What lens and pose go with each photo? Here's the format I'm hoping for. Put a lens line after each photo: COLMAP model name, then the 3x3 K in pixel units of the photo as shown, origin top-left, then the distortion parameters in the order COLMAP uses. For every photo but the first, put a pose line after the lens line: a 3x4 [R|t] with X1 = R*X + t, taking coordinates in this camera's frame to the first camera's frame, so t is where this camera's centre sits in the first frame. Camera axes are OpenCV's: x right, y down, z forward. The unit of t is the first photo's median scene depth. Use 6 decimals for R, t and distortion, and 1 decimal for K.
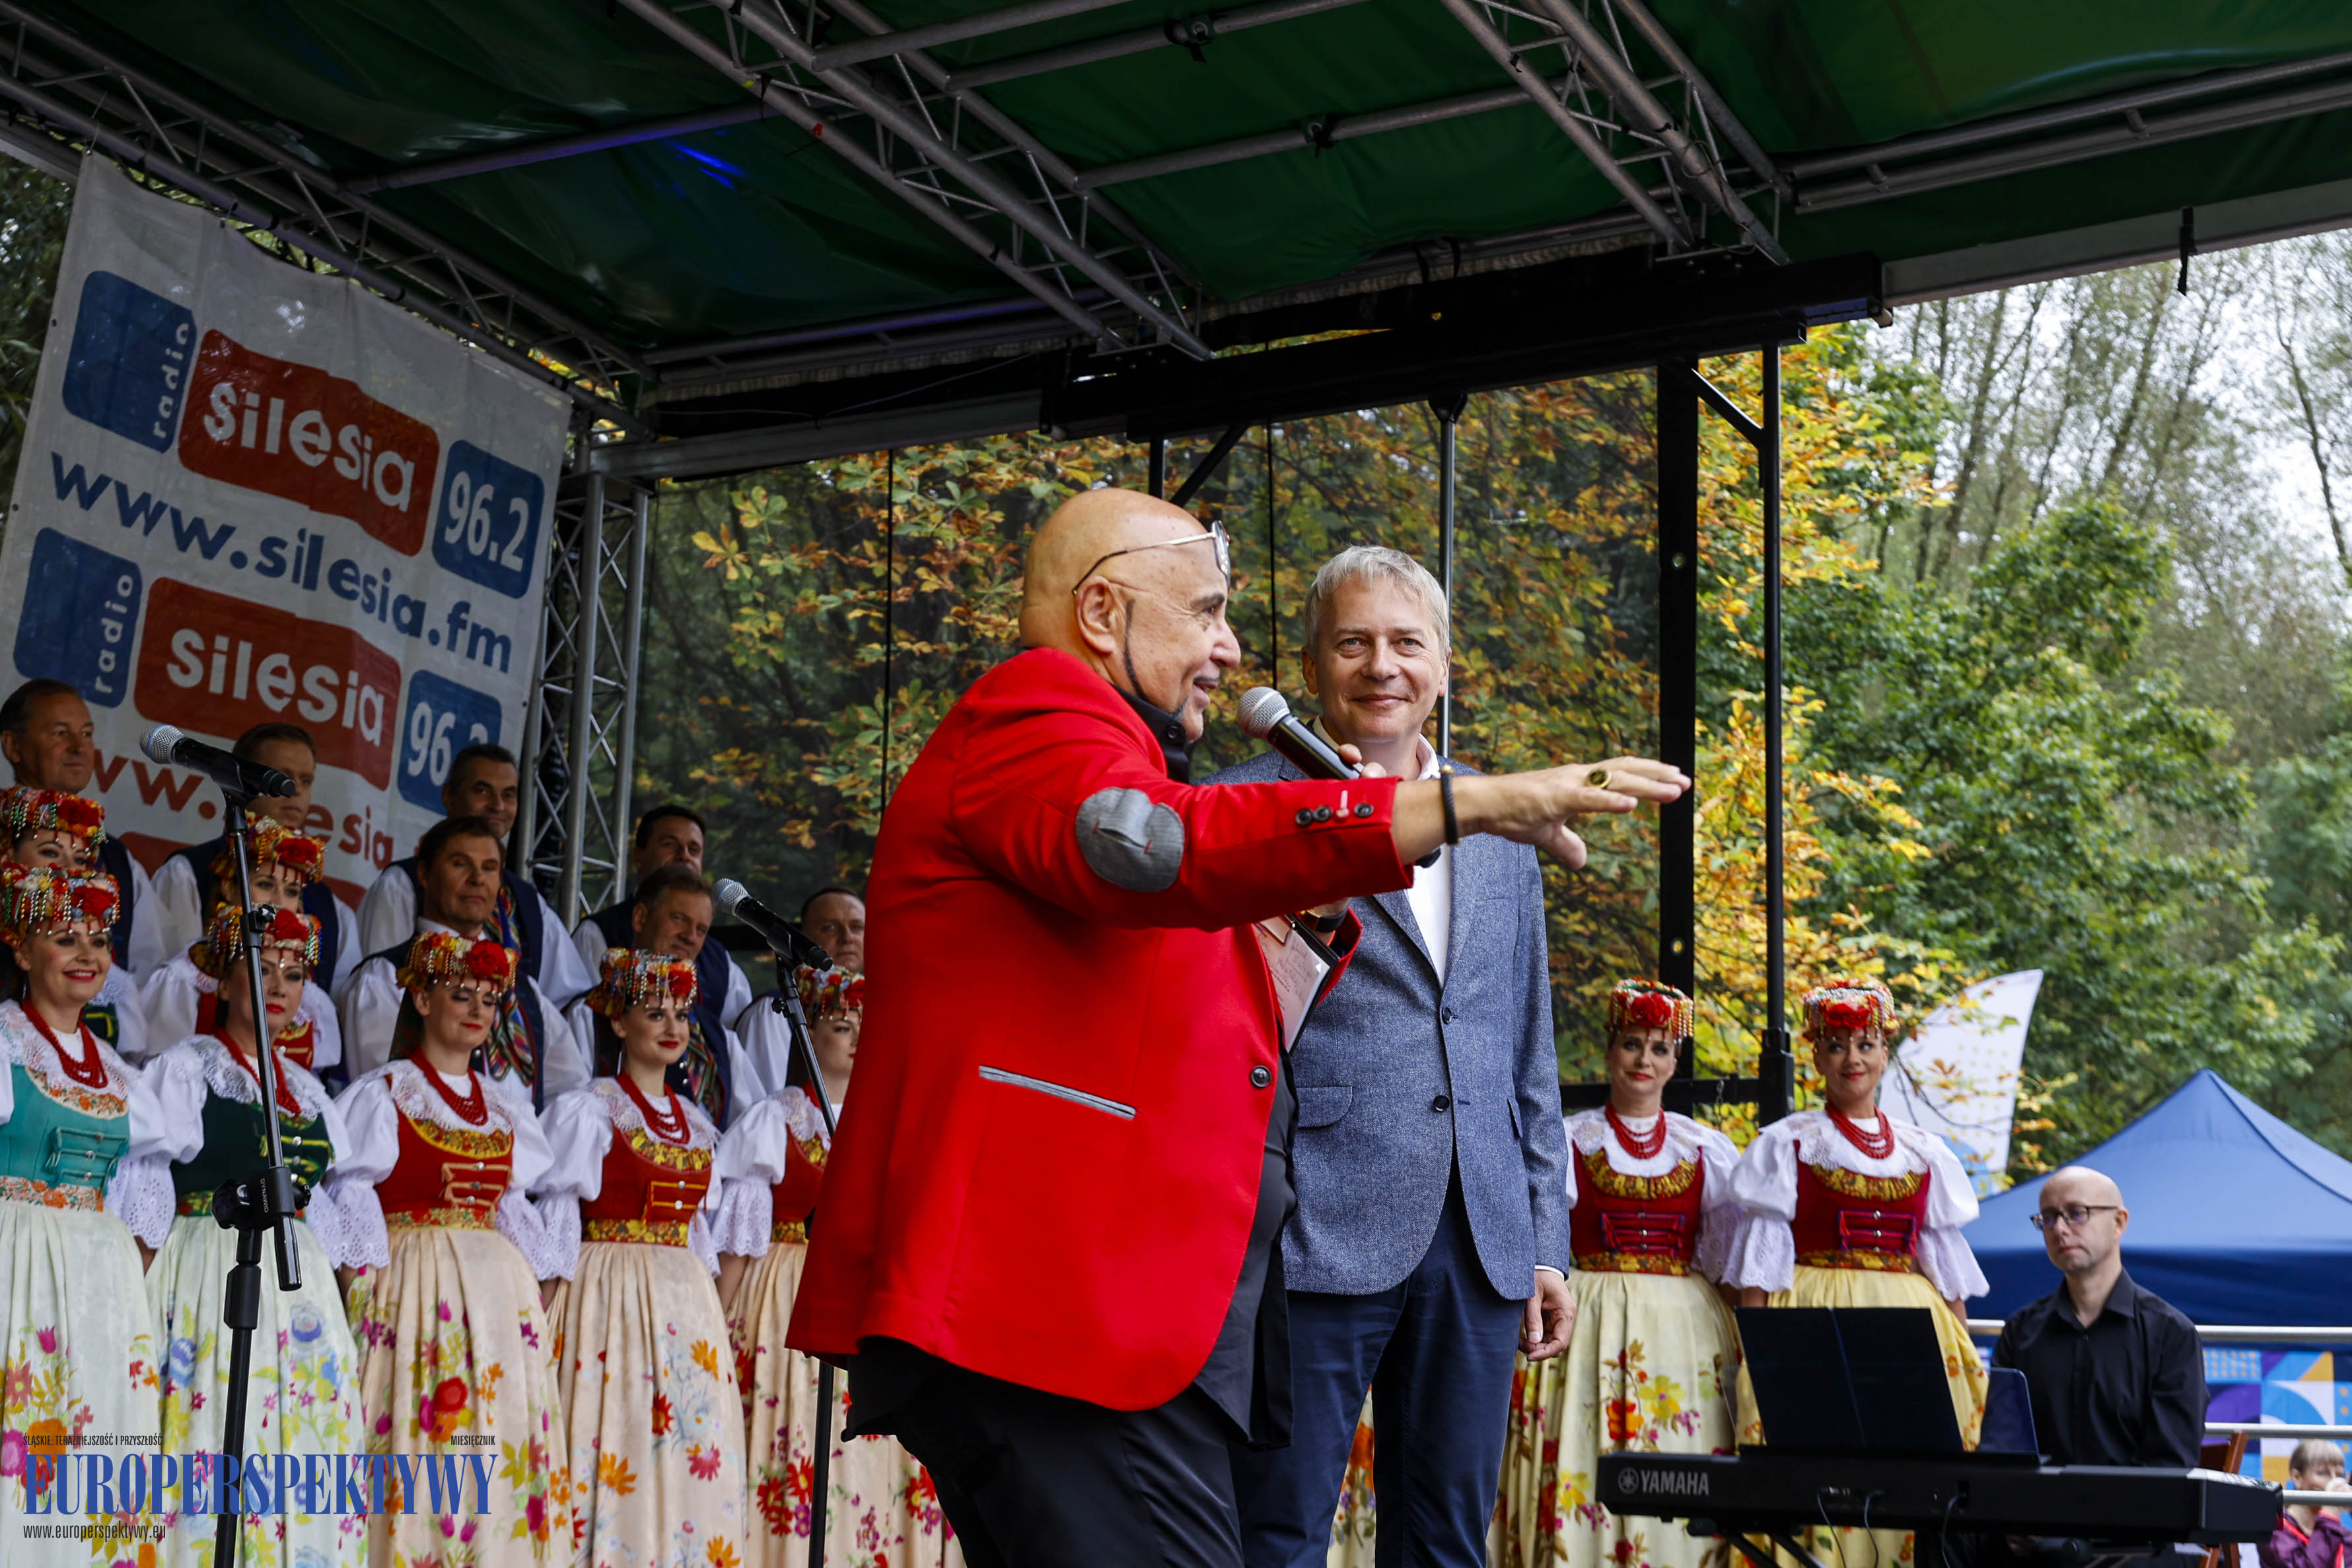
lens RADIAL K [[3281.1, 0, 1176.0], [0, 3281.1, 784.0], [0, 0, 1]] dist [0.003922, -0.054729]
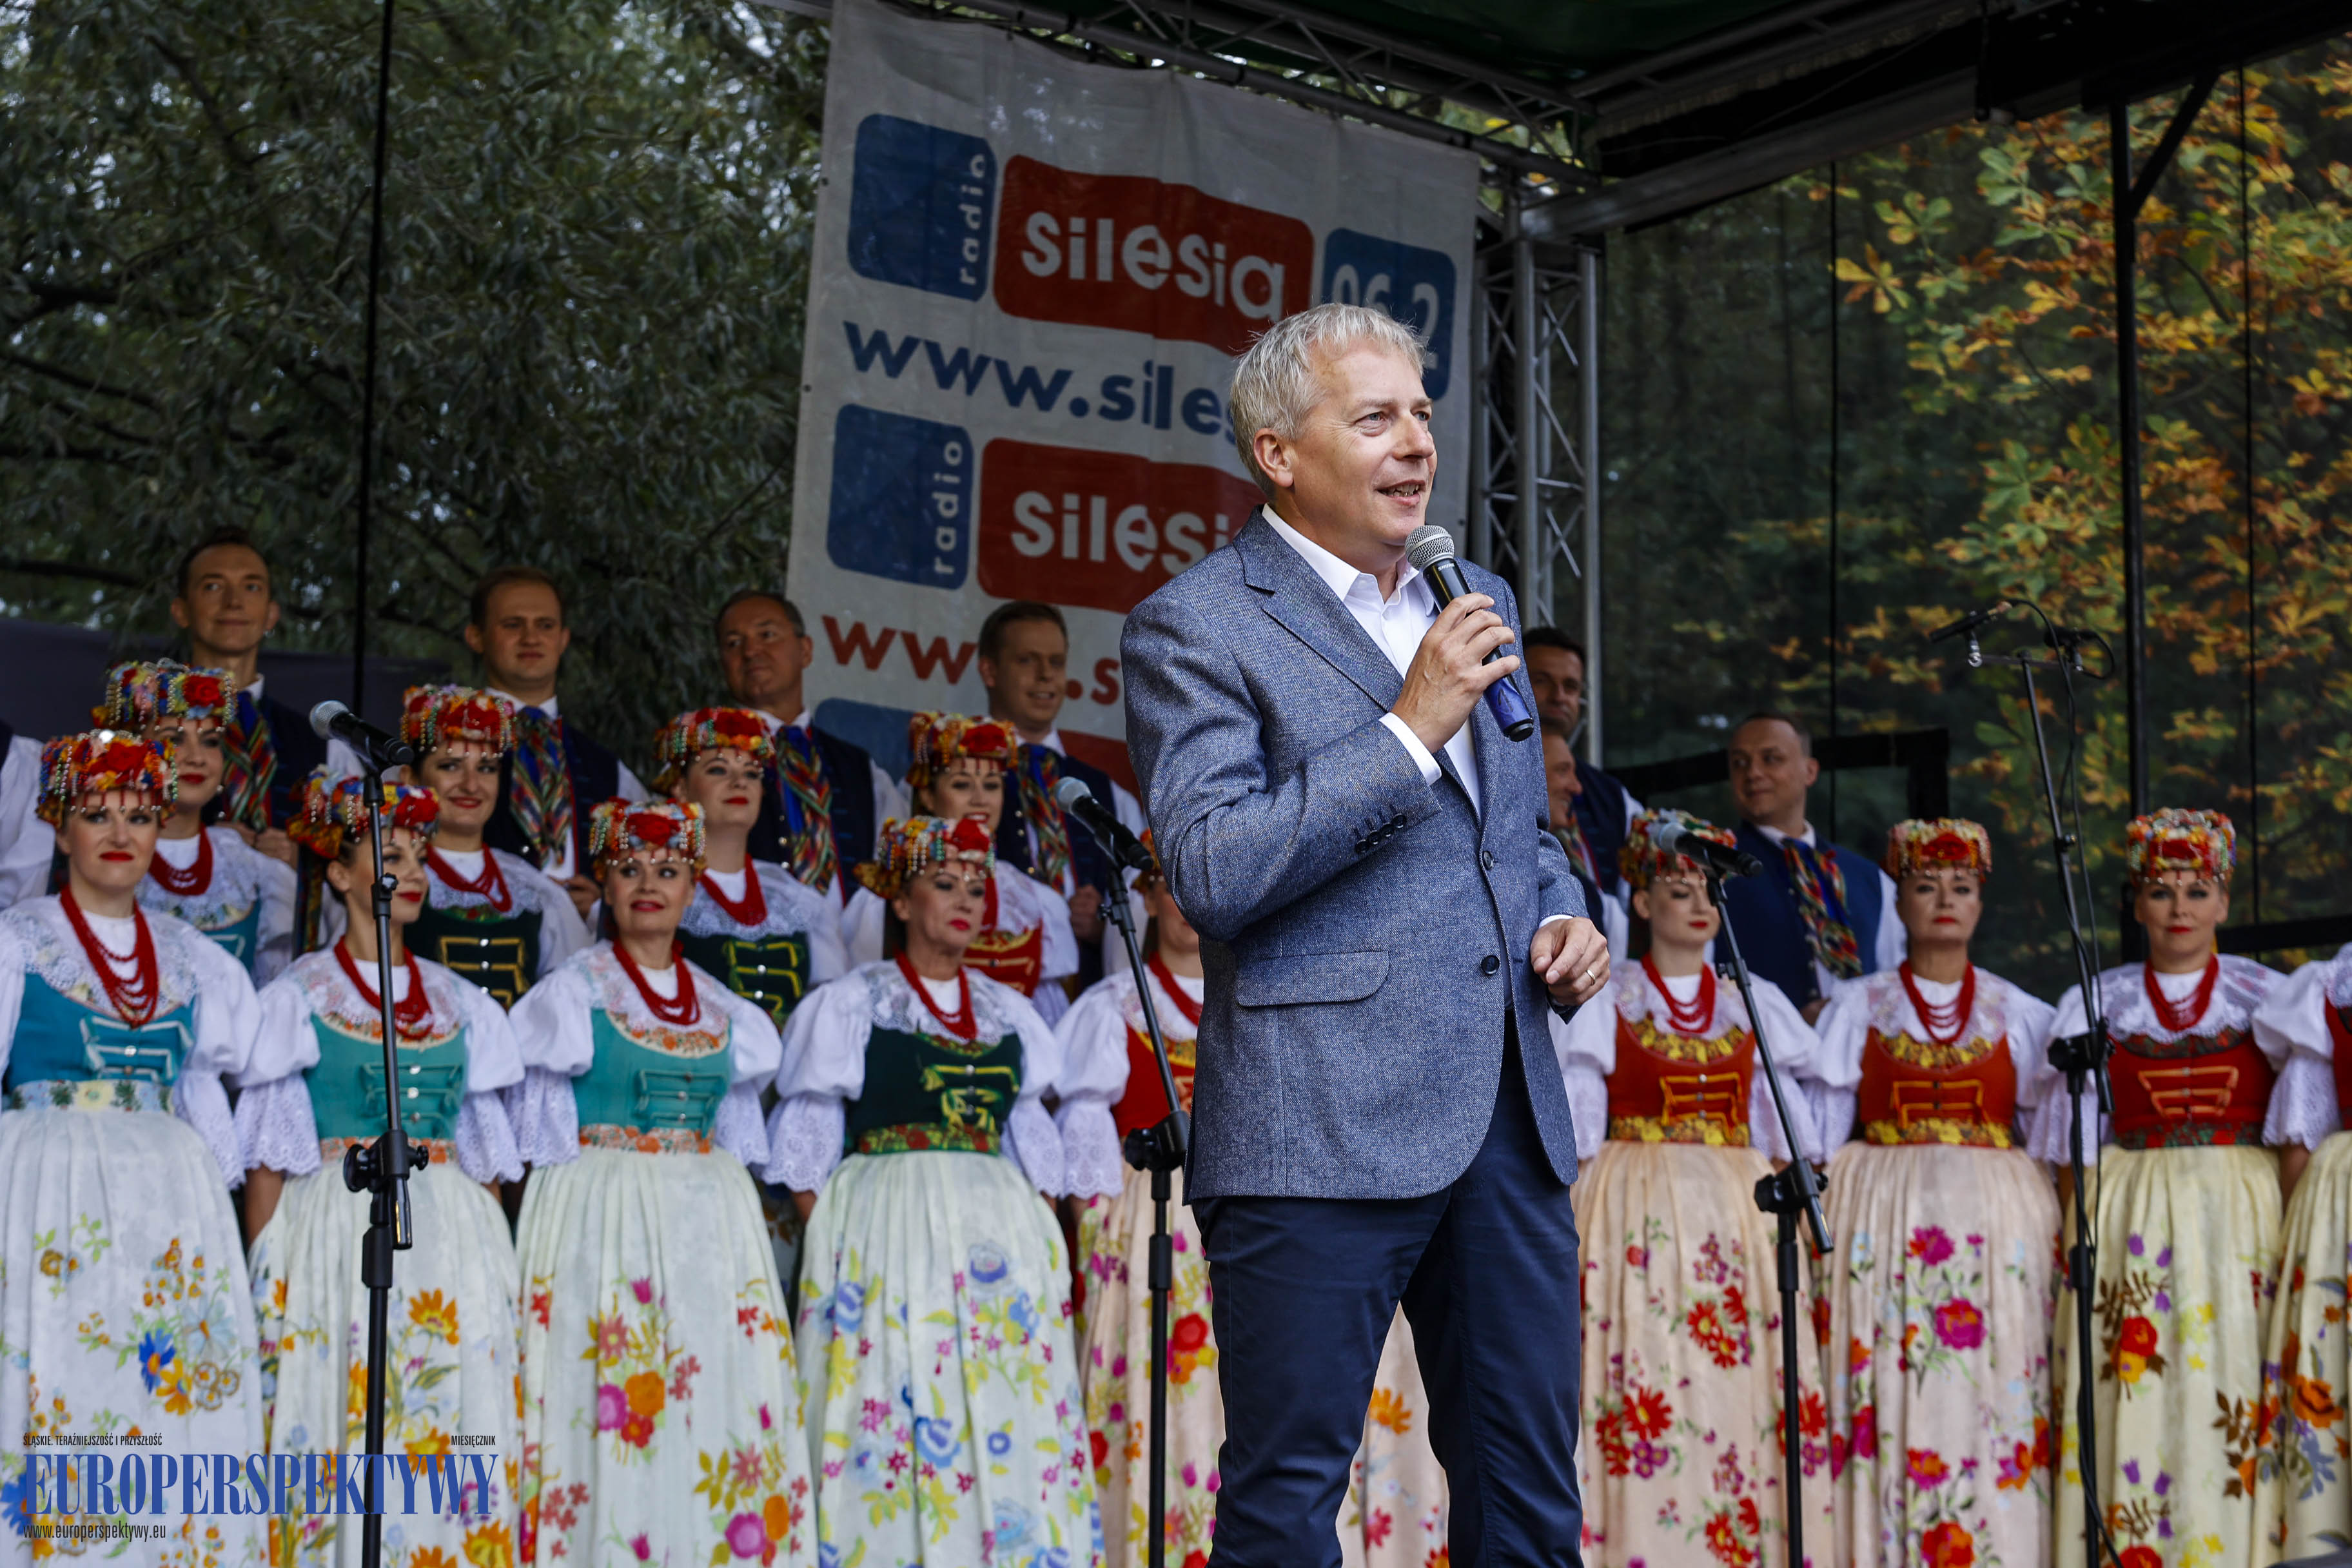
lens RADIAL K [[4185.6, 0, 1163.2], [0, 4185.6, 822.0], [0, 0, 1]] dist [-0.026209, 0.147123]
pose [[0.896378, -0.082399, -0.435564, 0.216188], [0.112050, 0.992781, 0.042783, -0.002451], [0.428895, -0.087154, 0.899140, -0.021279]]
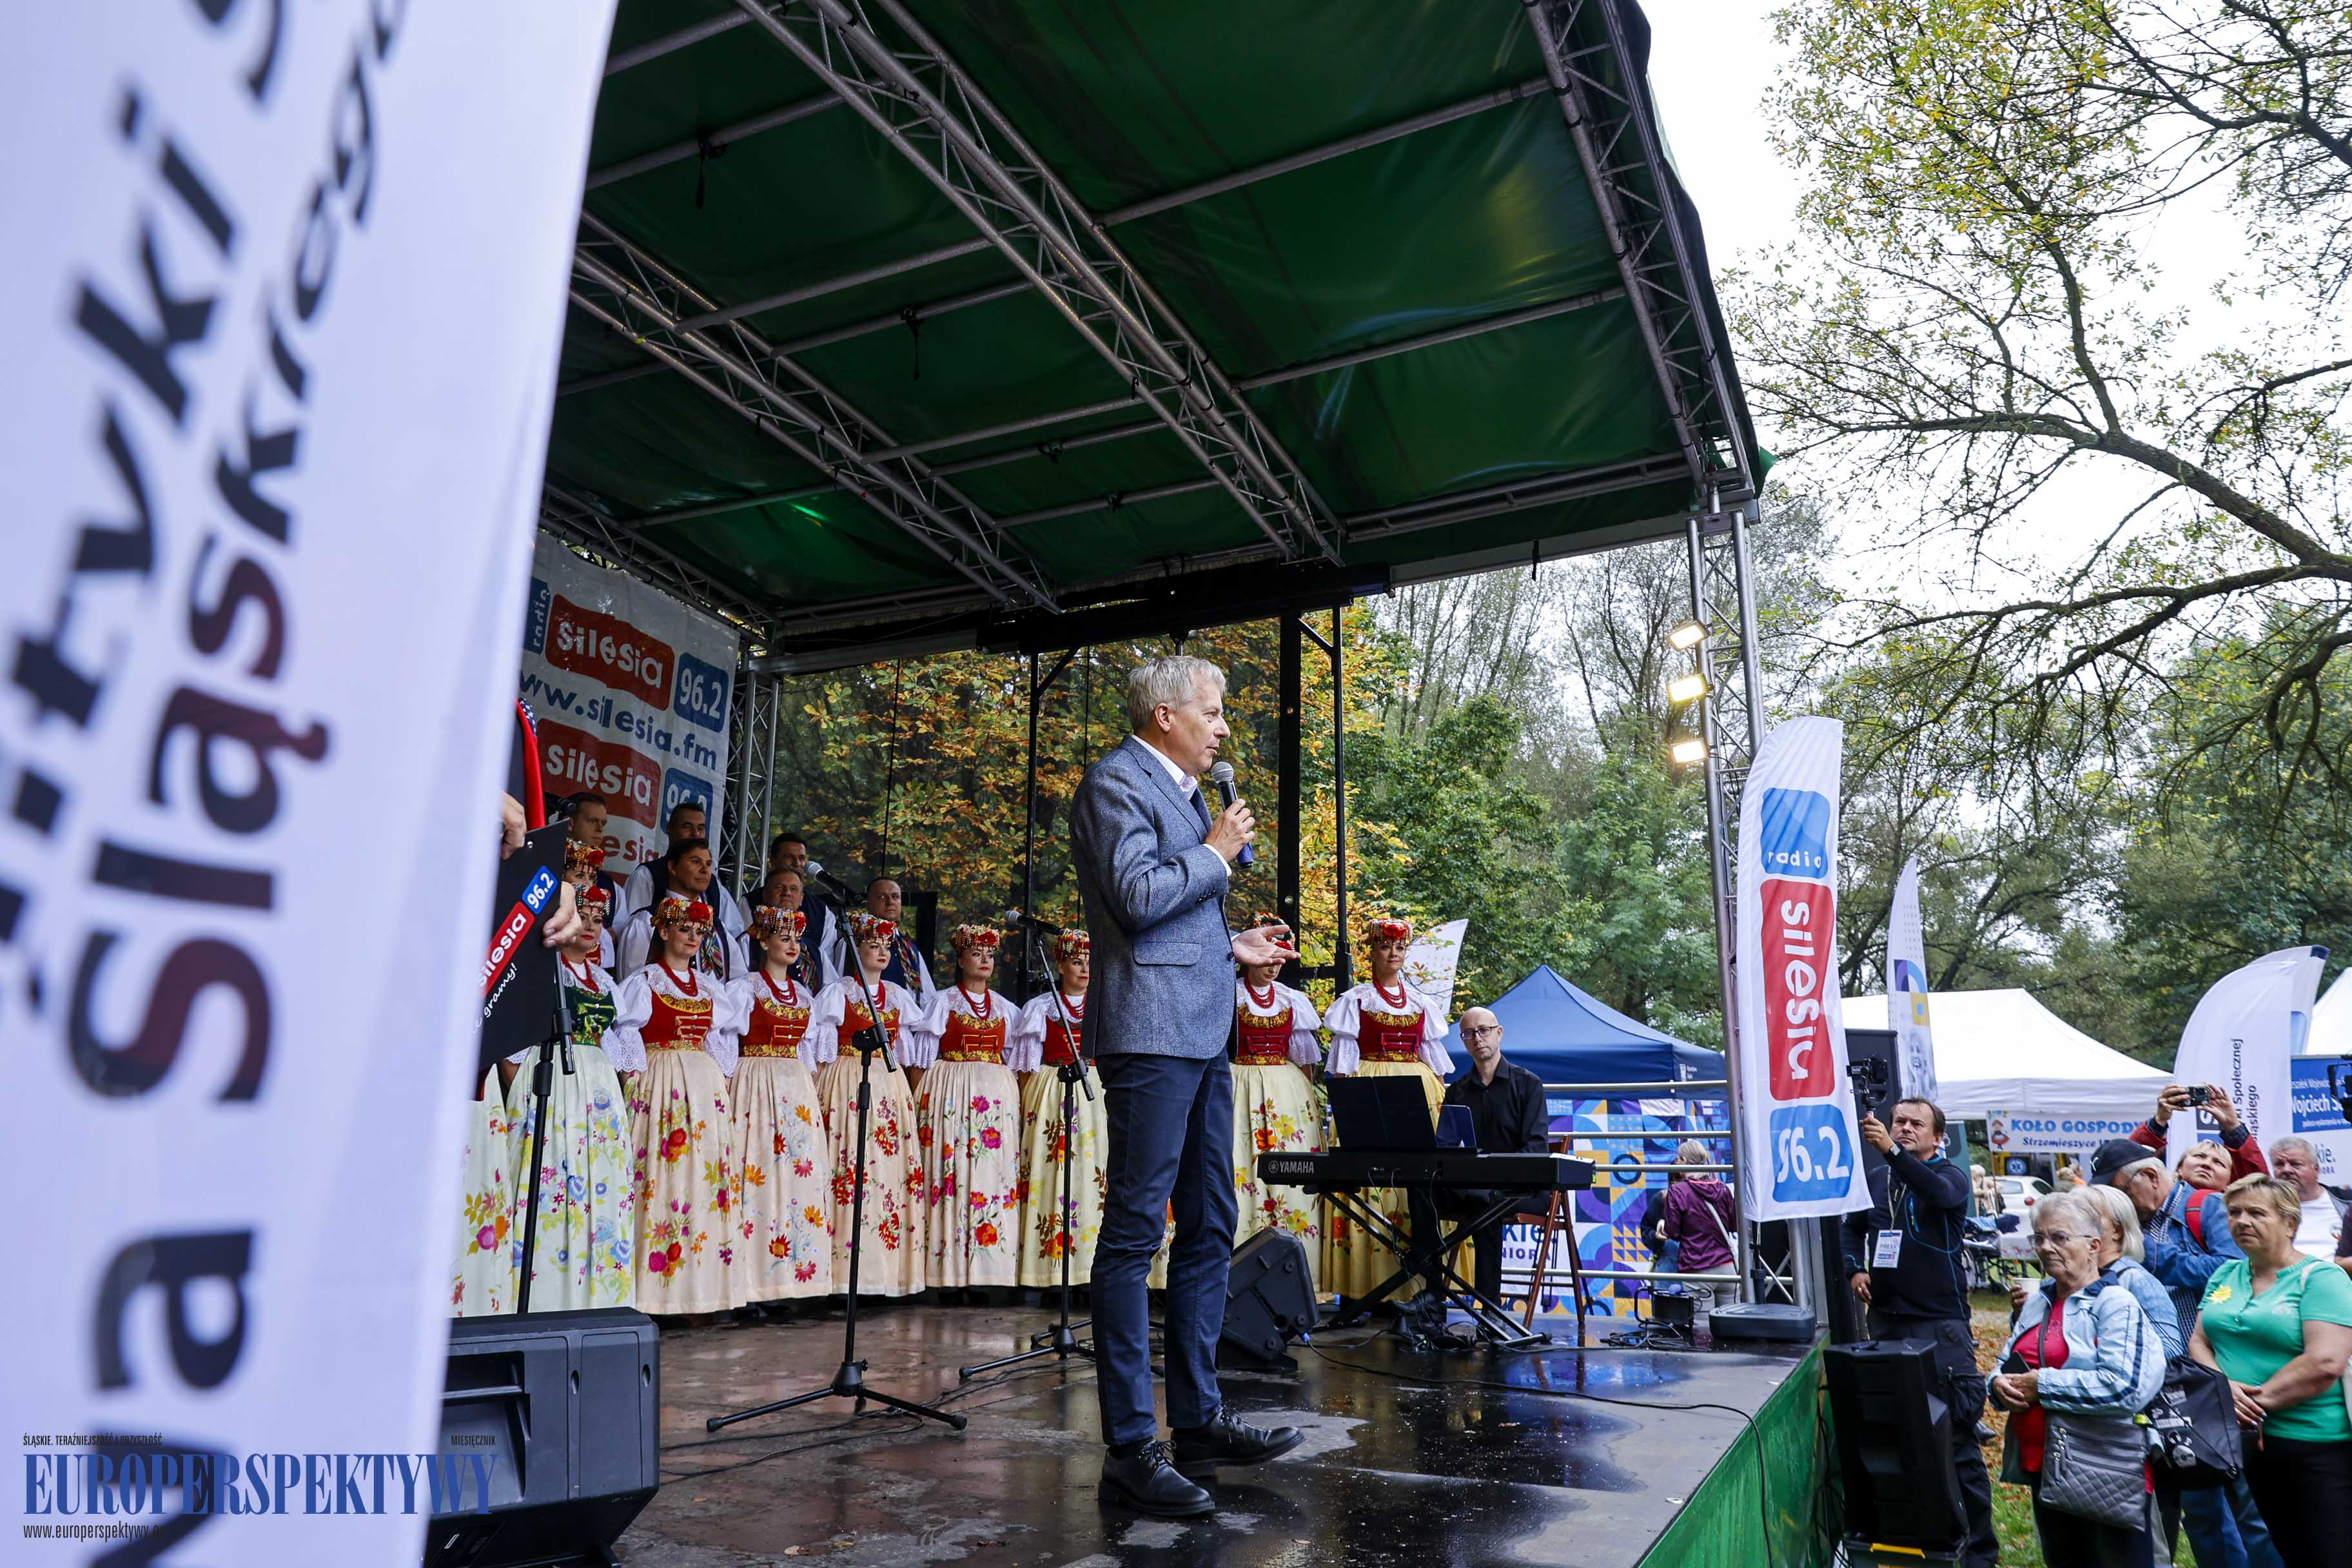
lens RADIAL K [[1575.3, 0, 1176.0], [0, 1575.3, 784.0], [0, 0, 1]] dist [-0.006883, -0.000412]
pose [[0.996647, -0.003500, 0.081743, 0.001195], [0.006408, 0.999355, -0.035343, 0.010328], [-0.081566, 0.035748, 0.996027, 0.033911]]
